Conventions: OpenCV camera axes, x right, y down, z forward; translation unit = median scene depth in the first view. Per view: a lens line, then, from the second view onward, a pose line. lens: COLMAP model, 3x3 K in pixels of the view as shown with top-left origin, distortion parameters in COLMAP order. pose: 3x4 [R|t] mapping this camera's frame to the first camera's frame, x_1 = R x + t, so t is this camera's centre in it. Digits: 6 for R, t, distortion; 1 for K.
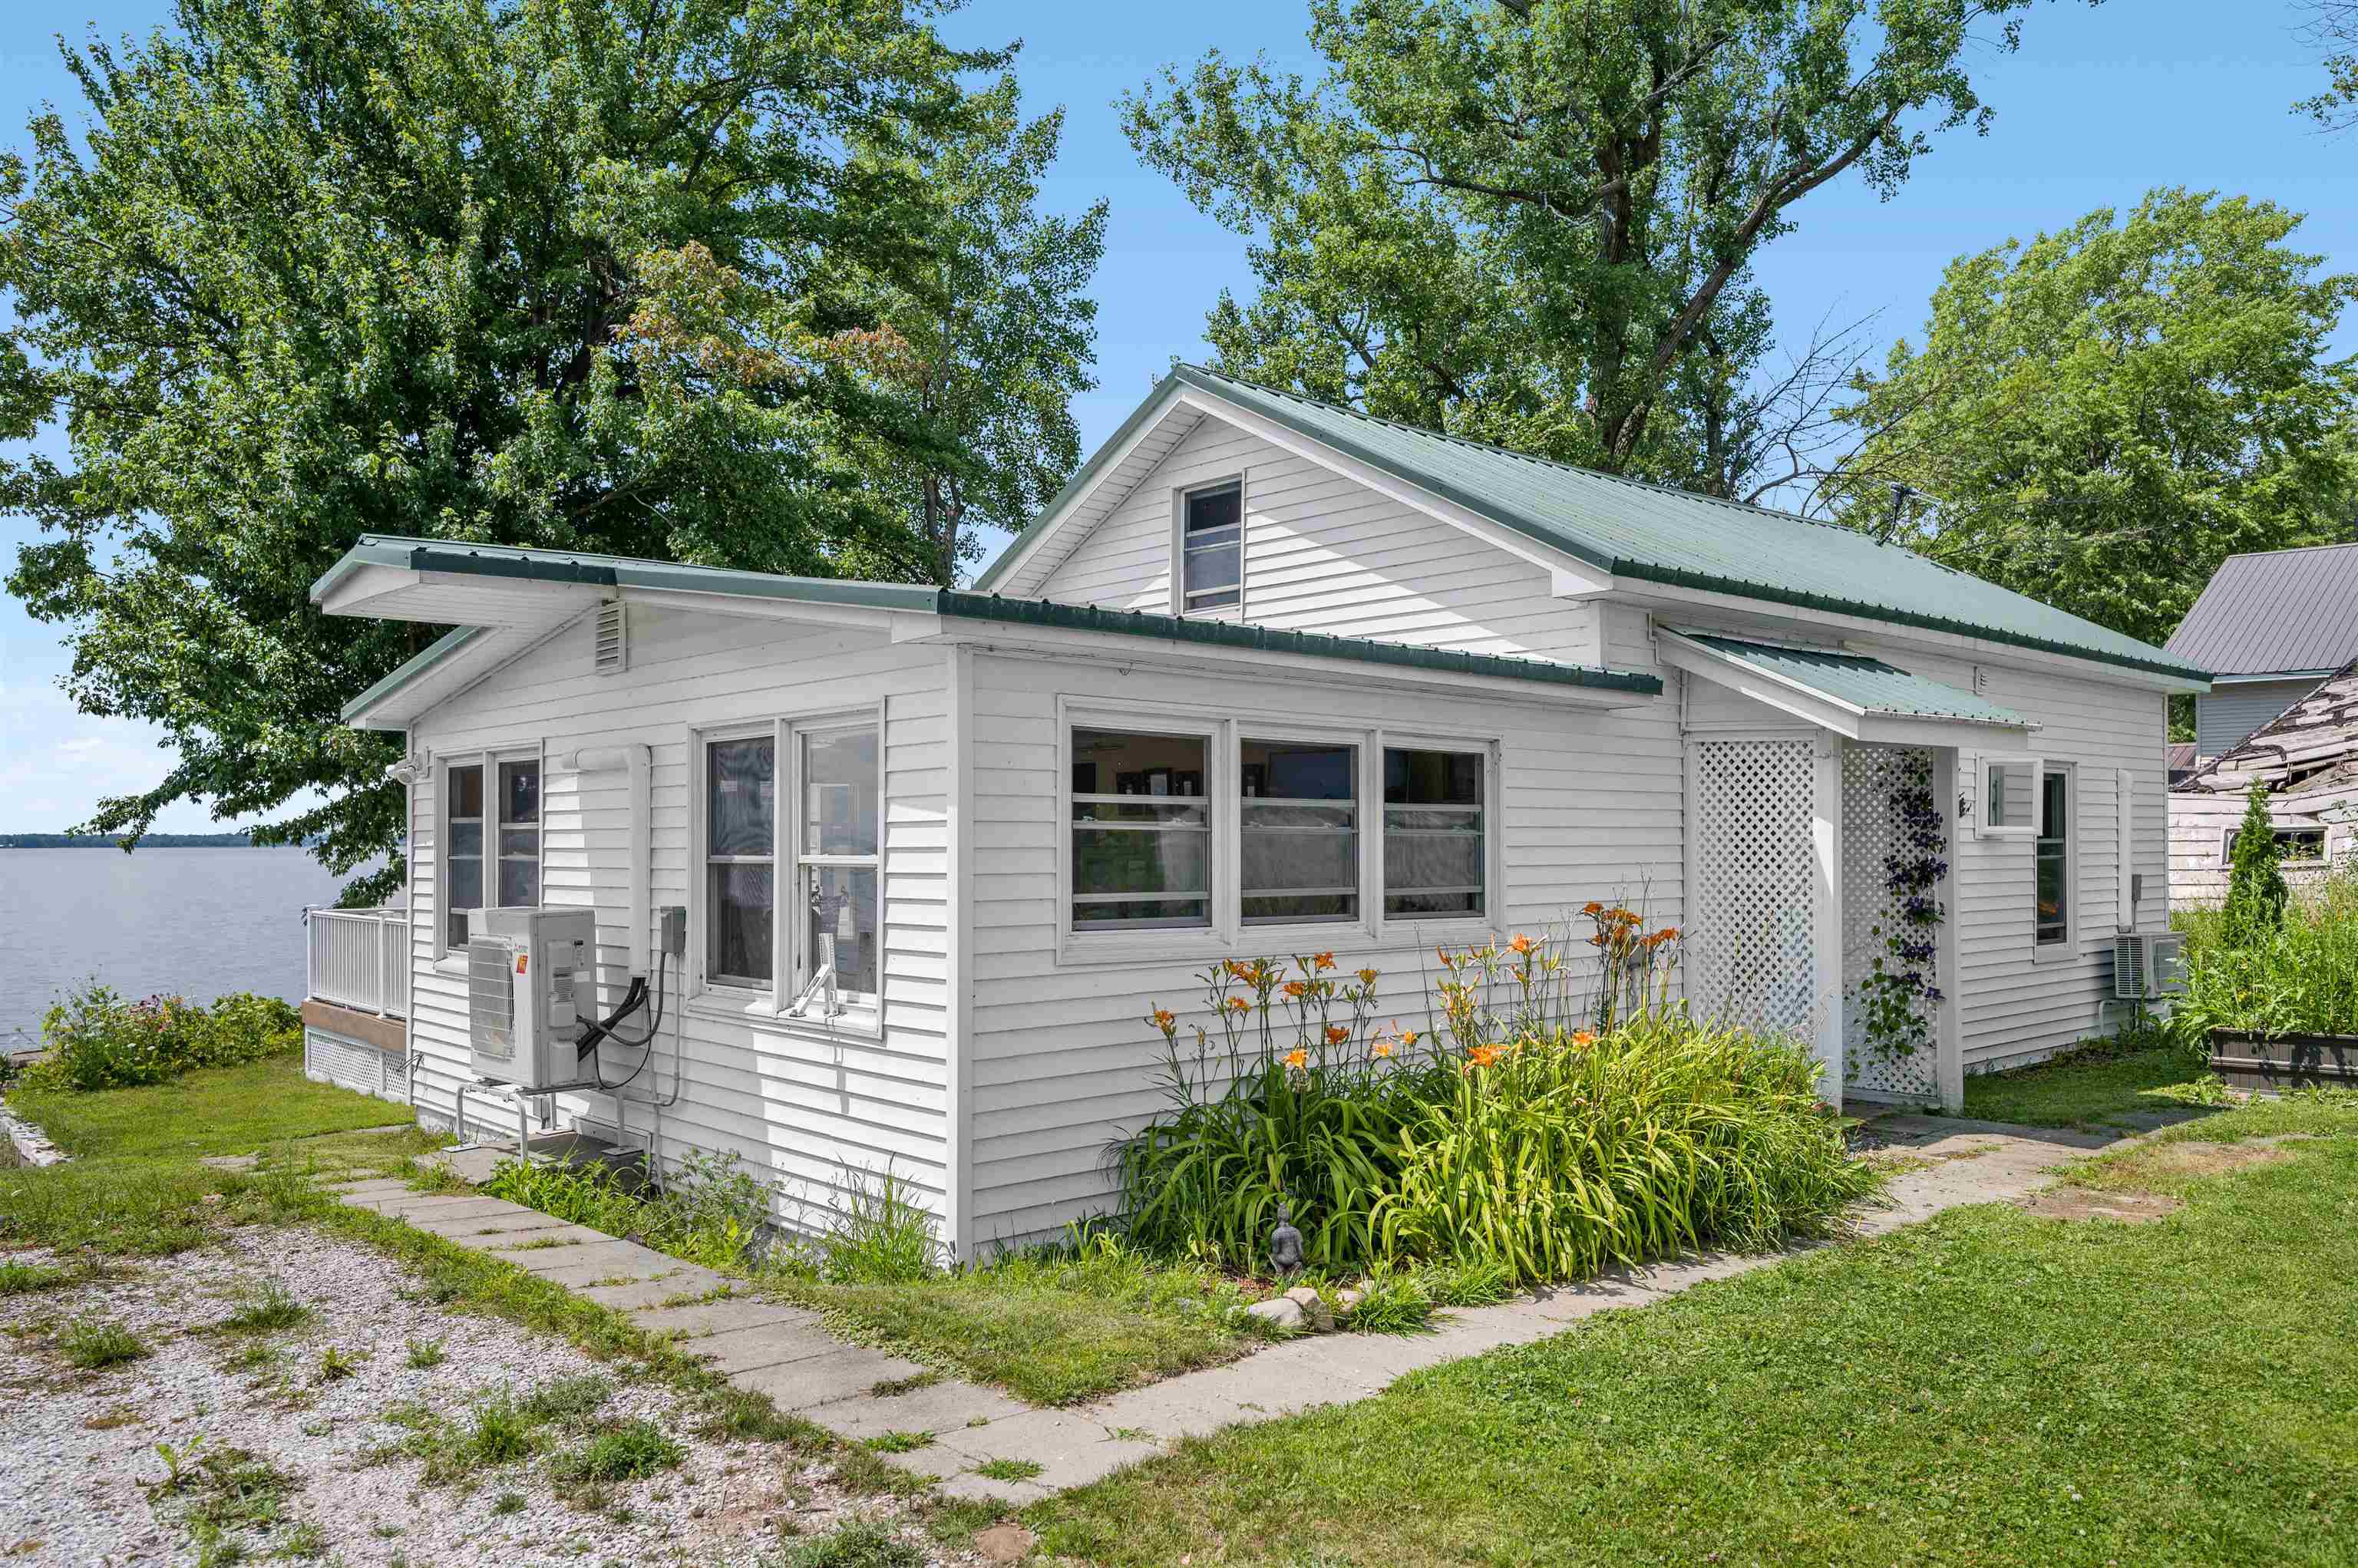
lens RADIAL K [[1708.6, 0, 1171.8], [0, 1708.6, 834.3], [0, 0, 1]] dist [-0.000537, -0.001982]
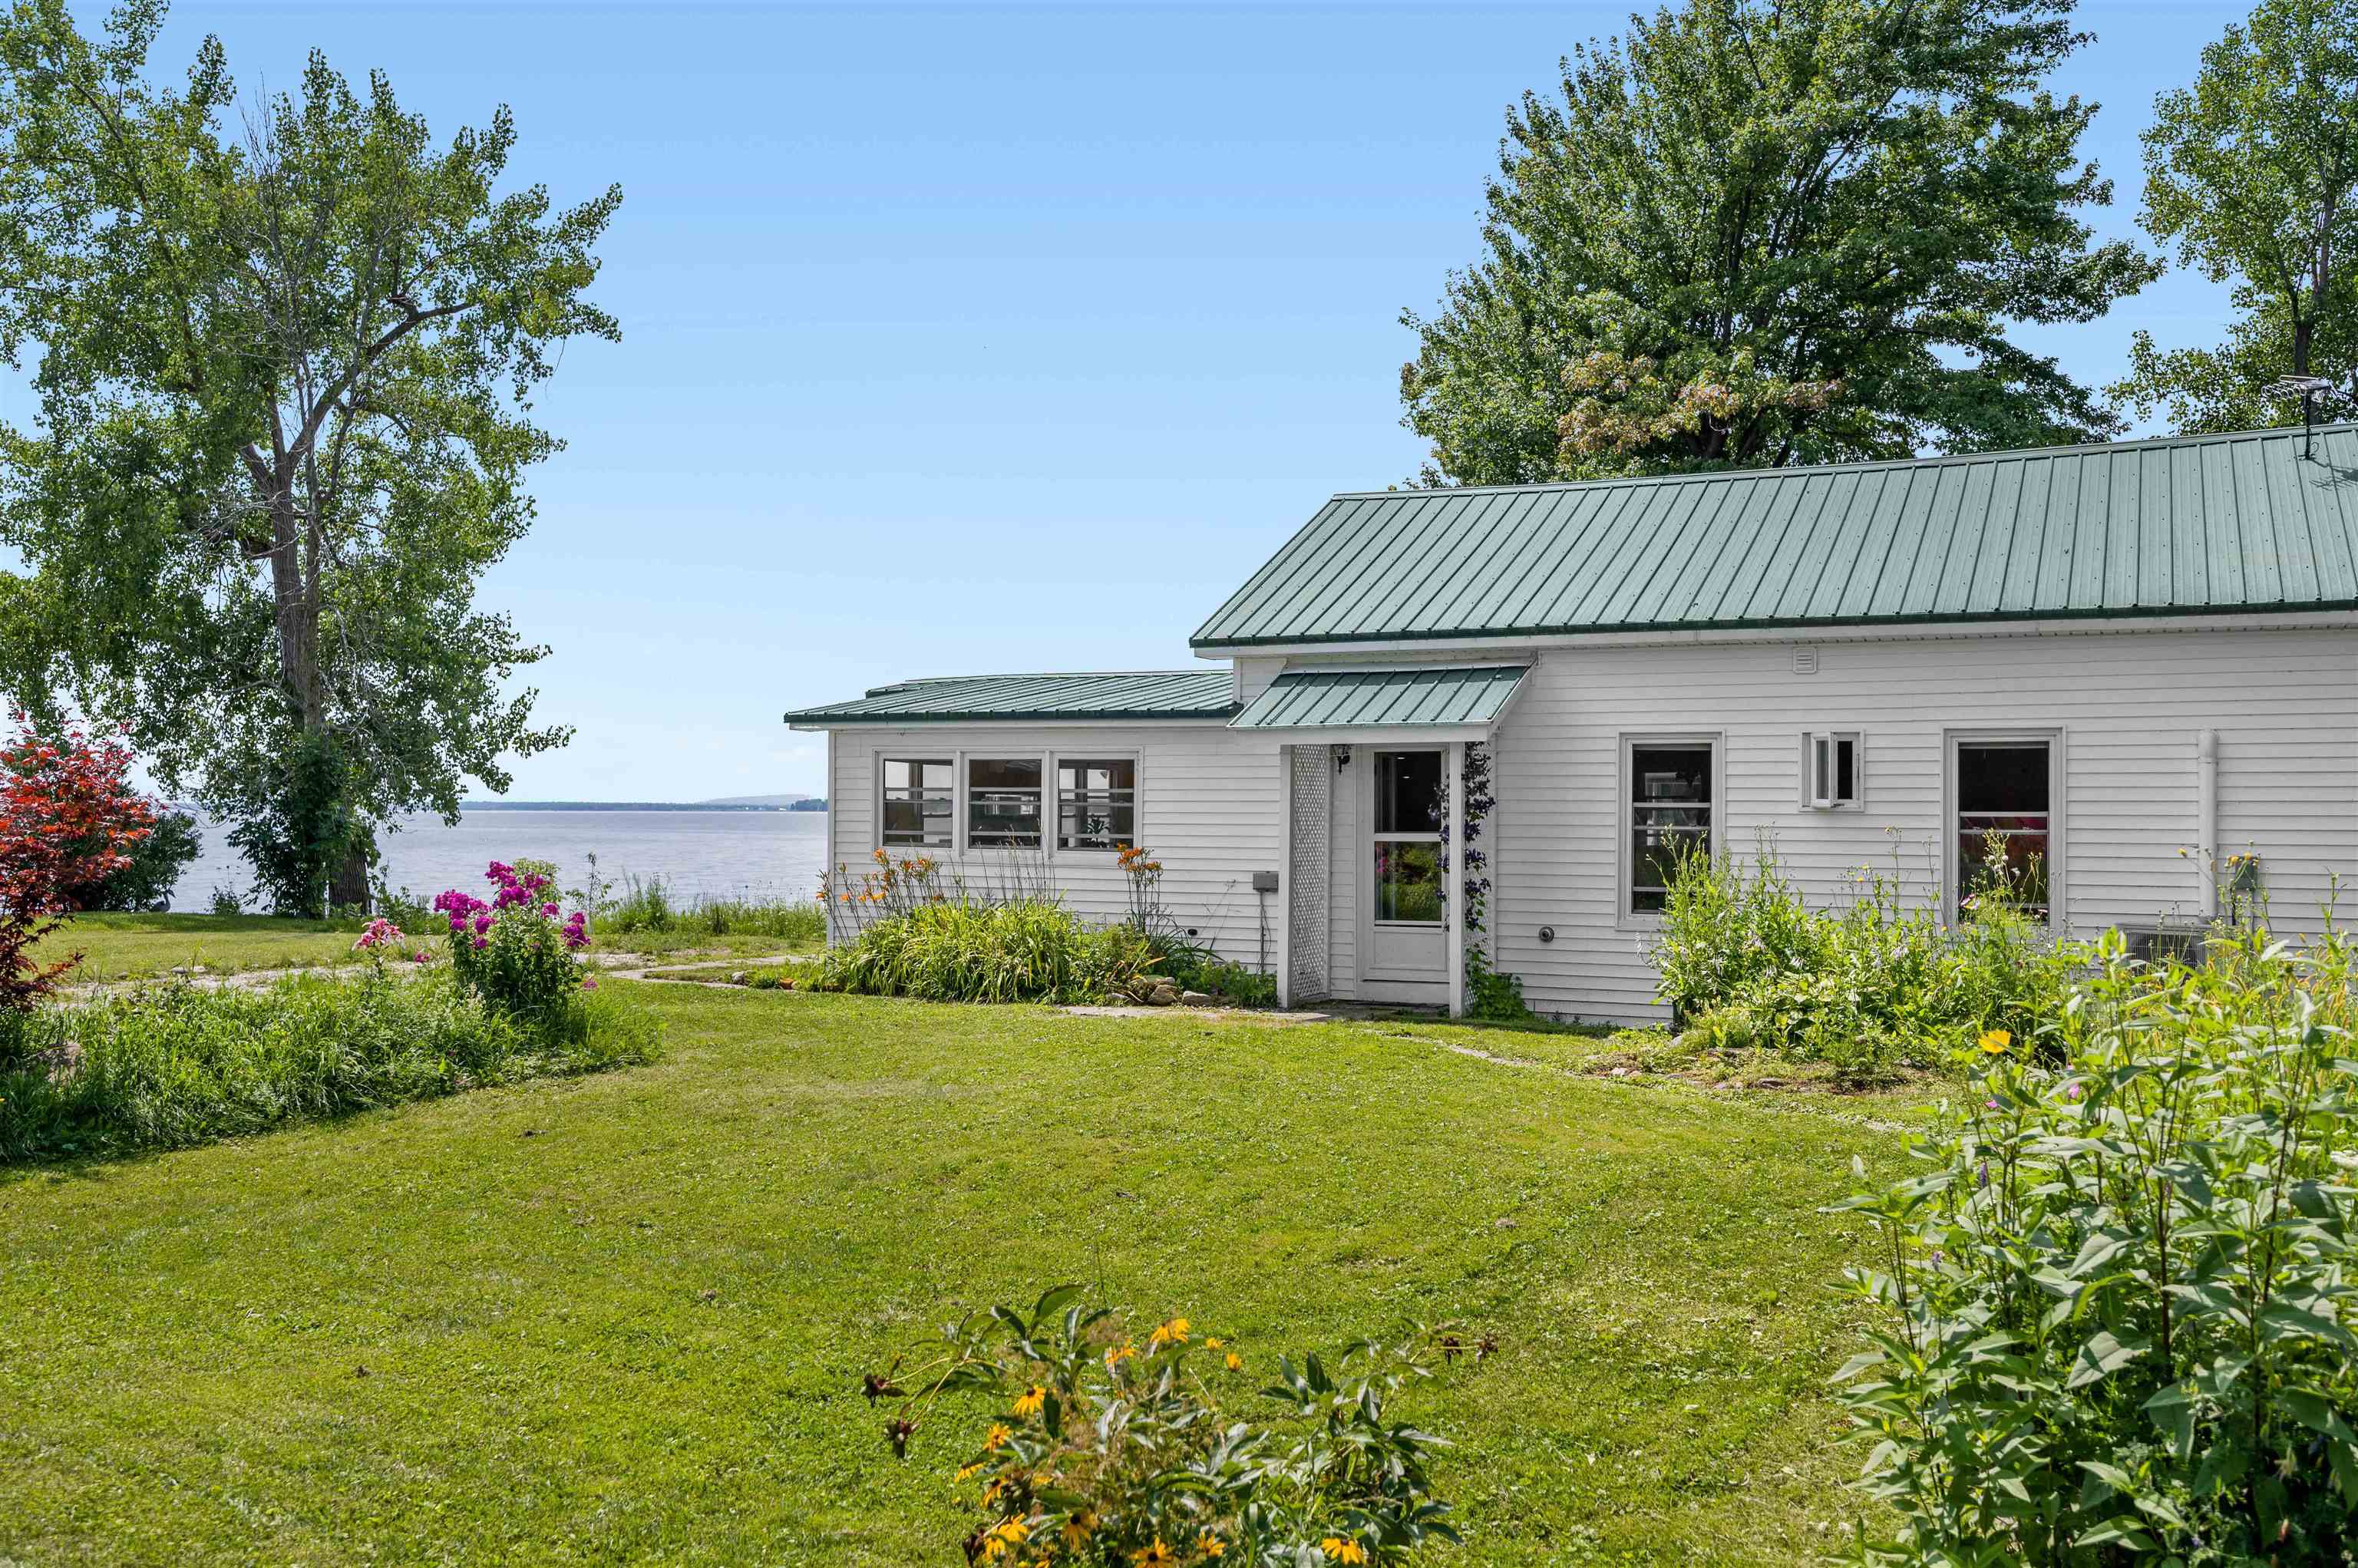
lens RADIAL K [[2041.8, 0, 1175.3], [0, 2041.8, 838.8], [0, 0, 1]] dist [-0.005061, -0.000106]
pose [[0.341180, 0.016132, -0.939860, 1.067012], [-0.000544, 0.999856, 0.016965, -0.000982], [0.939998, -0.005277, 0.341140, 0.151661]]
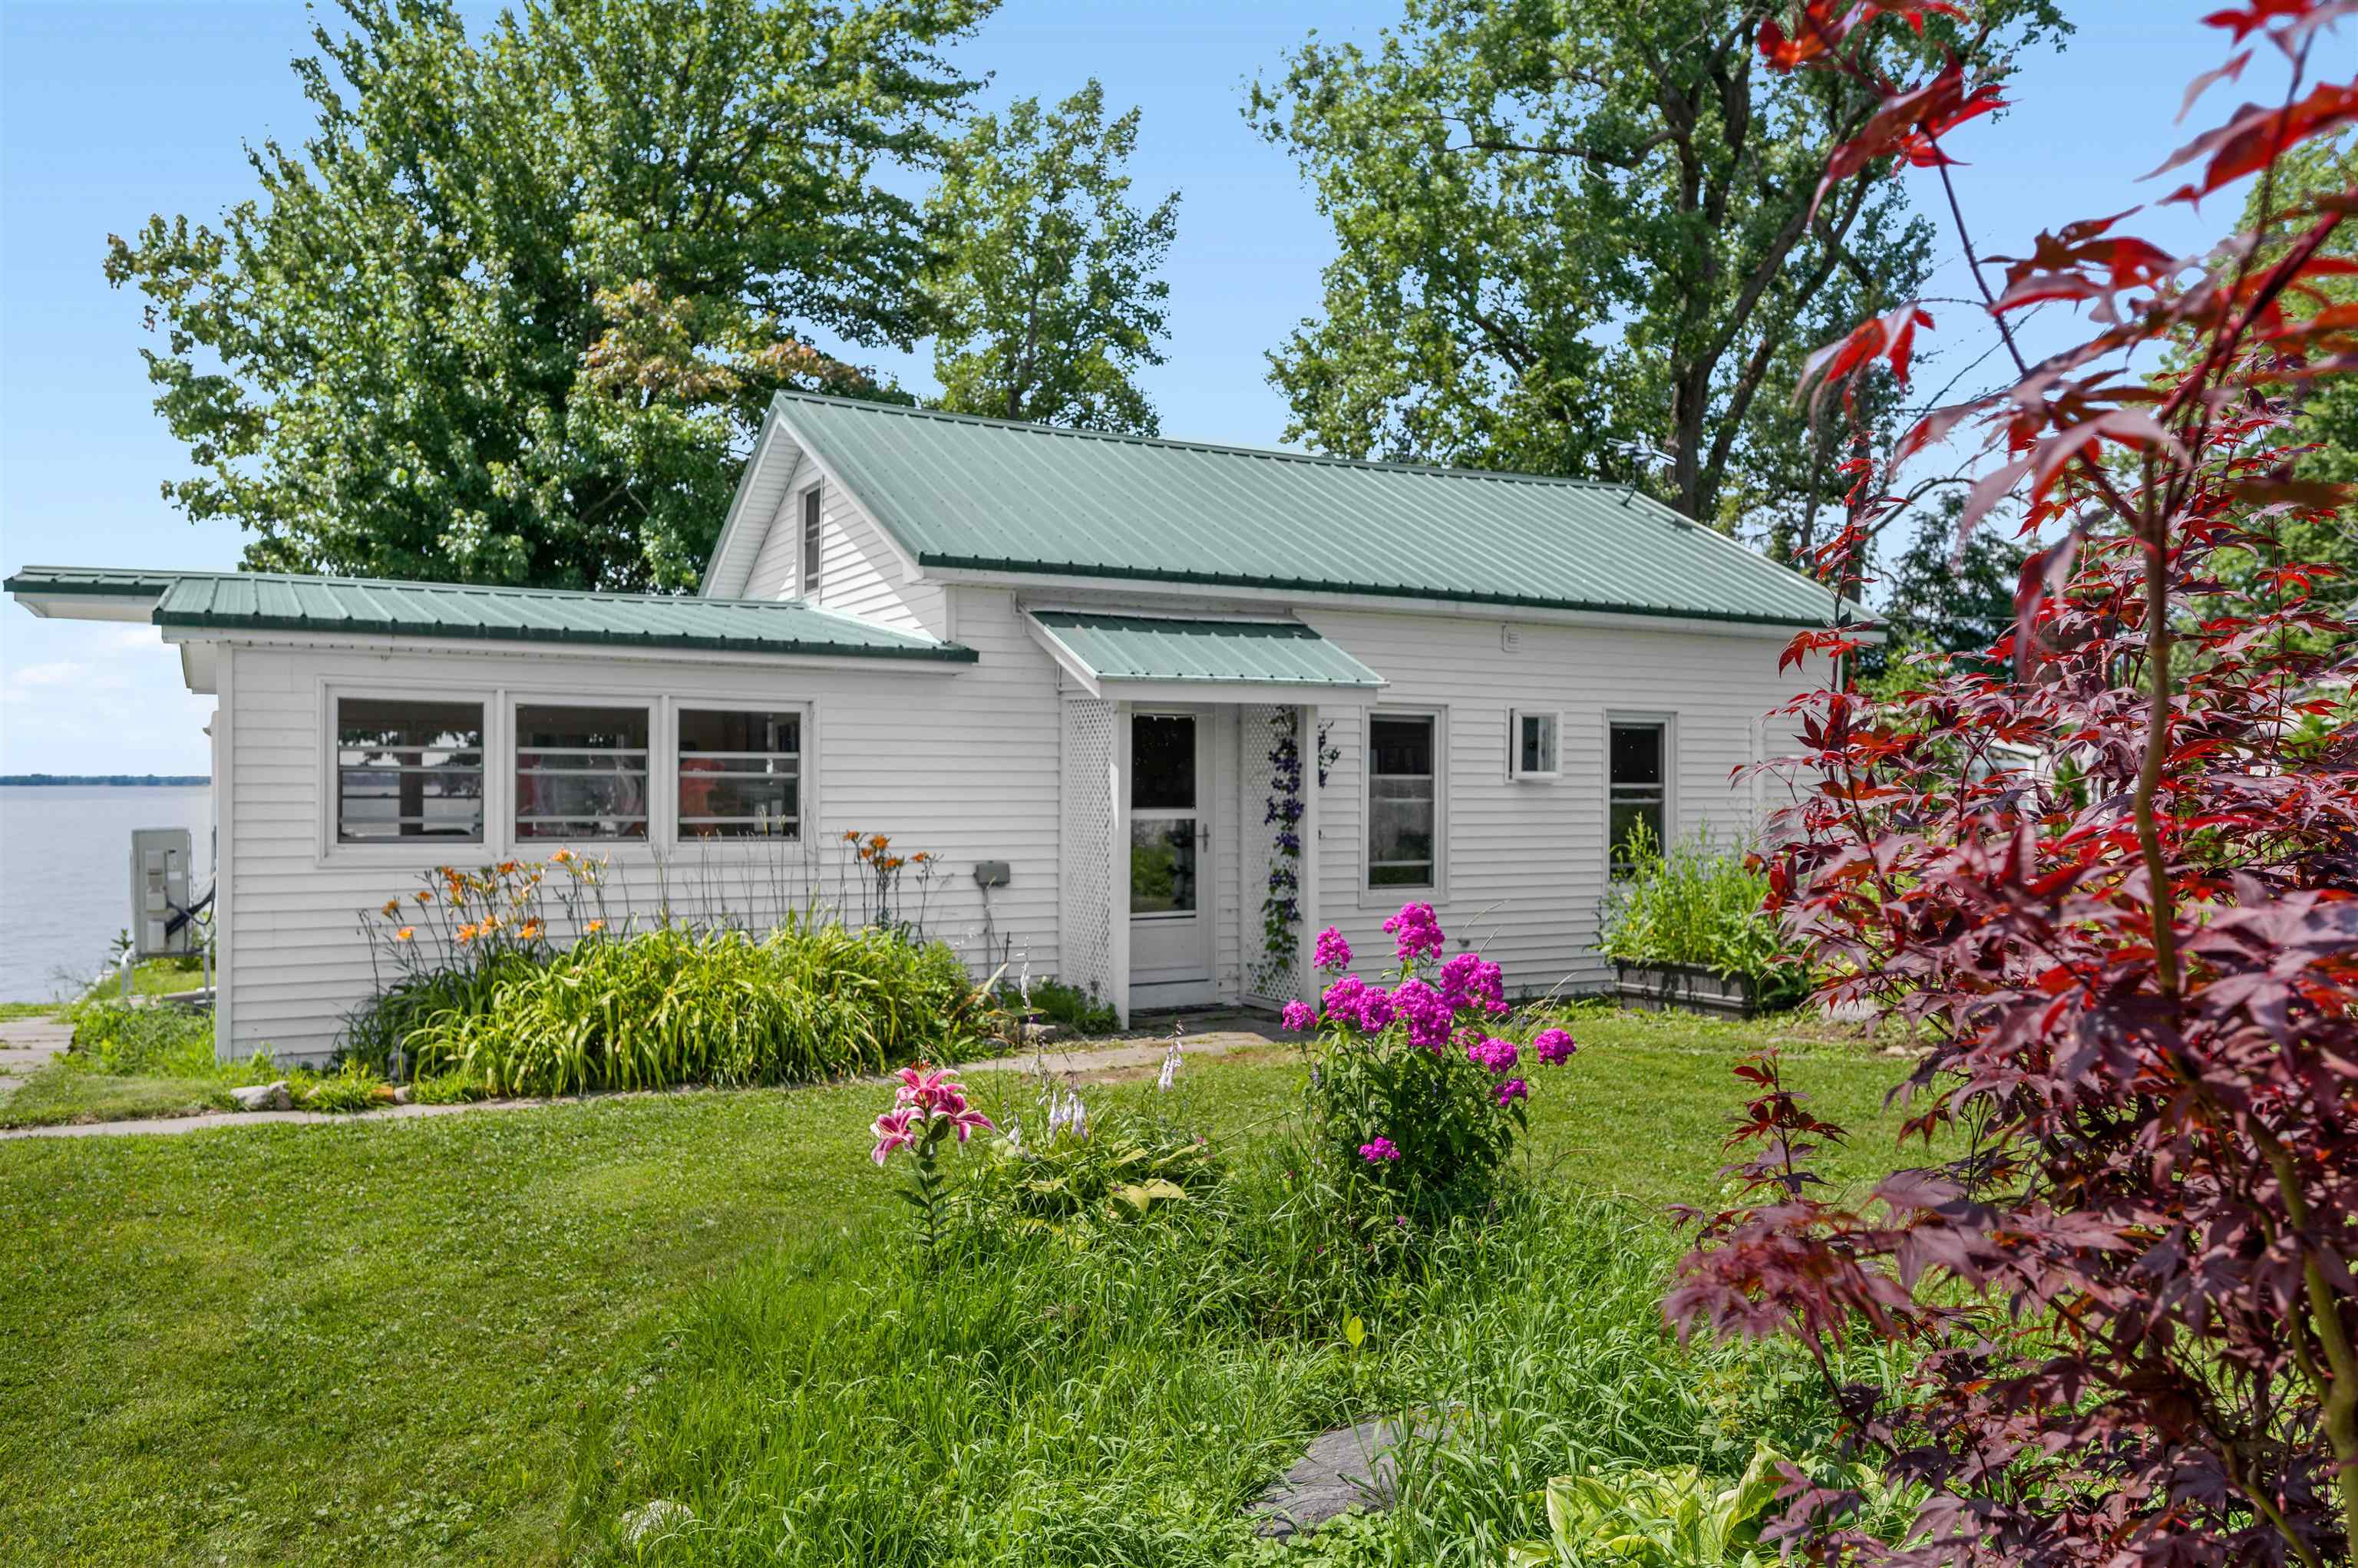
lens RADIAL K [[1706.3, 0, 1179.0], [0, 1706.3, 784.0], [0, 0, 1]] dist [-0.000139, 0.000359]
pose [[0.973767, 0.004936, -0.227493, 0.362481], [-0.004052, 0.999982, 0.004354, -0.000451], [0.227511, -0.003317, 0.973770, -0.080562]]
